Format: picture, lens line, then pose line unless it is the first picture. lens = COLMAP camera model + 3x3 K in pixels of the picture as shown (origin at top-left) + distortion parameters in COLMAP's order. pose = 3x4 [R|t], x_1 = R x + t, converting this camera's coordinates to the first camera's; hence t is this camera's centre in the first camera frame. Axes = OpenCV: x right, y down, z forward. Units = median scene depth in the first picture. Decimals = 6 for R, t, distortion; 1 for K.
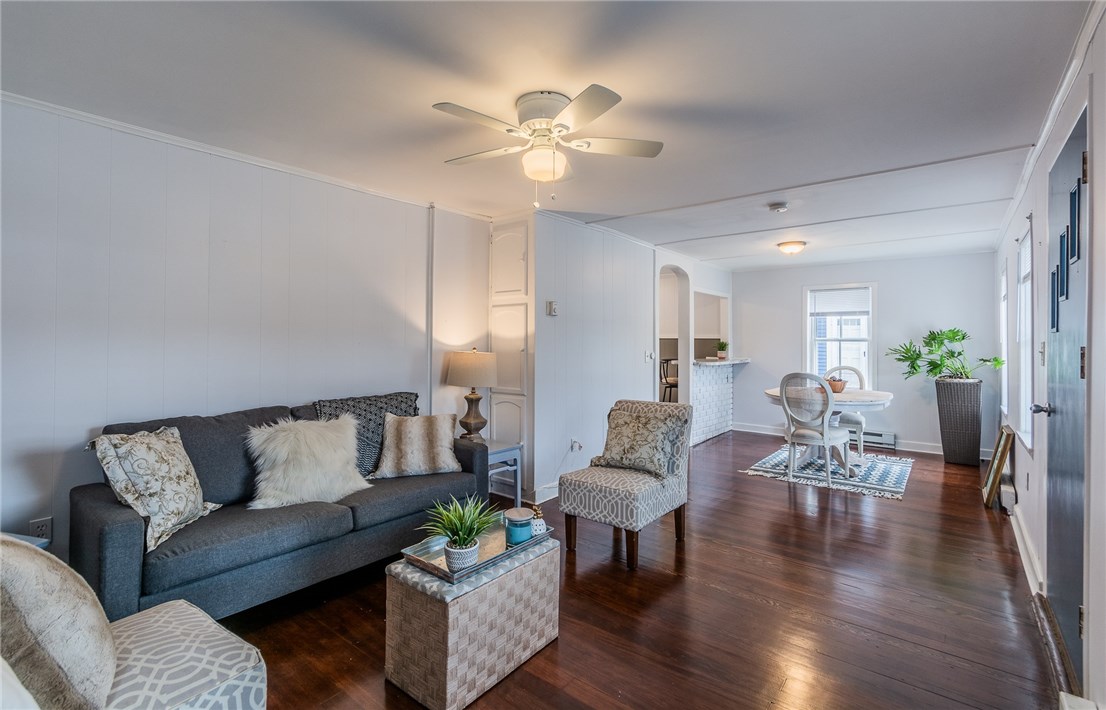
lens RADIAL K [[490.5, 0, 552.1], [0, 490.5, 345.8], [0, 0, 1]] dist [0.001236, -0.003578]
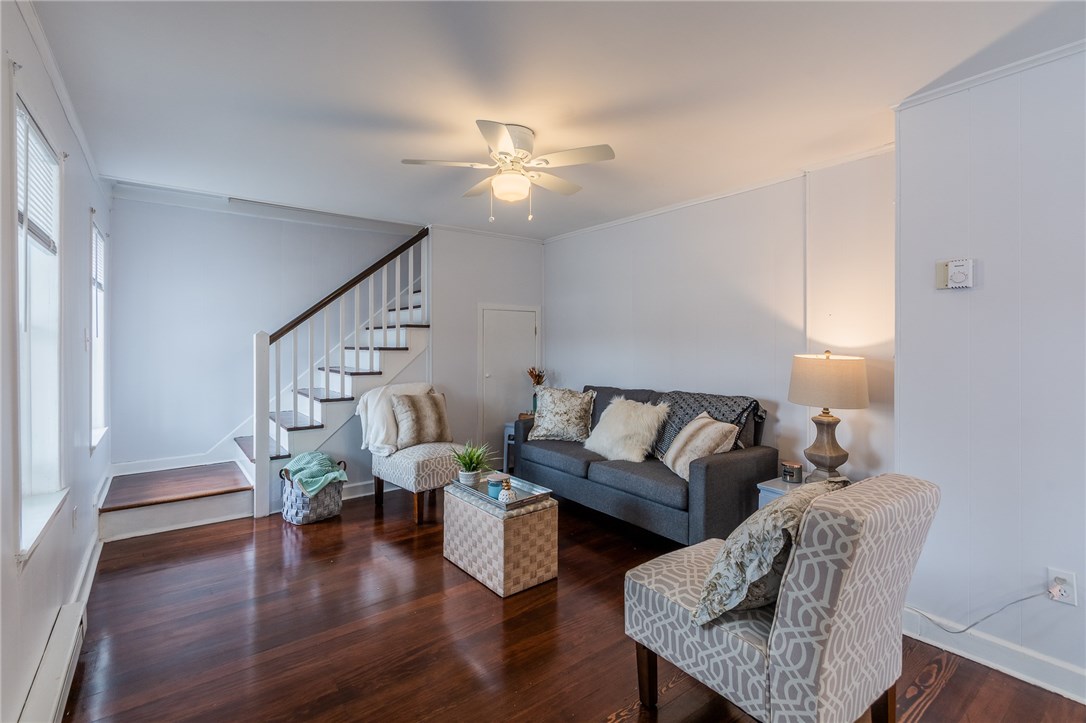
lens RADIAL K [[485.5, 0, 539.9], [0, 485.5, 342.4], [0, 0, 1]] dist [0.000842, -0.003171]
pose [[-0.217603, -0.001155, -0.976037, 0.894450], [-0.005884, 0.999983, 0.000128, -0.008929], [0.976020, 0.005771, -0.217606, 1.071898]]
